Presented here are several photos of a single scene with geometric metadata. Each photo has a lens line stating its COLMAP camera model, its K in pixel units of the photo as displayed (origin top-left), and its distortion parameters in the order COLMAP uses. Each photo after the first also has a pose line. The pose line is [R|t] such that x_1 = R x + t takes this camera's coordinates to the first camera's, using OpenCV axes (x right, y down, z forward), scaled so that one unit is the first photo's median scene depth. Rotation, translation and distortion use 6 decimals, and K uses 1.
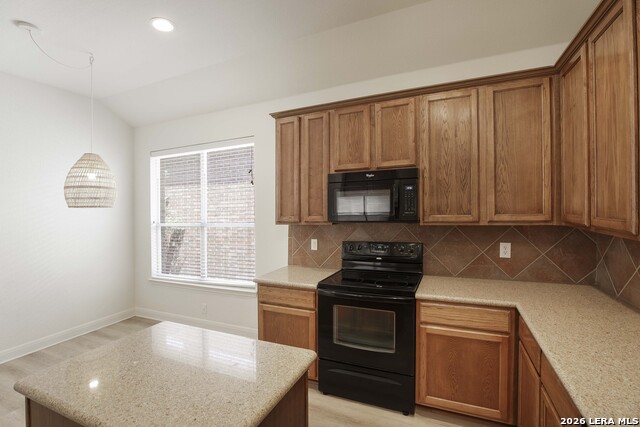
lens RADIAL K [[302.6, 0, 319.0], [0, 302.6, 205.2], [0, 0, 1]] dist [-0.020366, 0.000353]
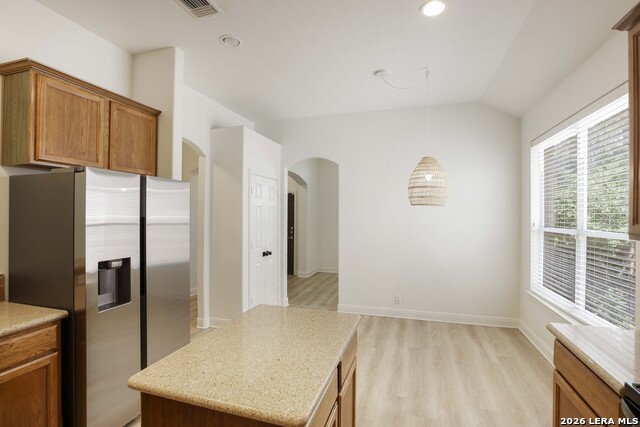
lens RADIAL K [[302.6, 0, 319.0], [0, 302.6, 205.2], [0, 0, 1]] dist [-0.020366, 0.000353]
pose [[0.116861, 0.000368, -0.993148, 0.248854], [-0.008637, 0.999962, -0.000645, 0.009444], [0.993111, 0.008653, 0.116860, 0.376379]]
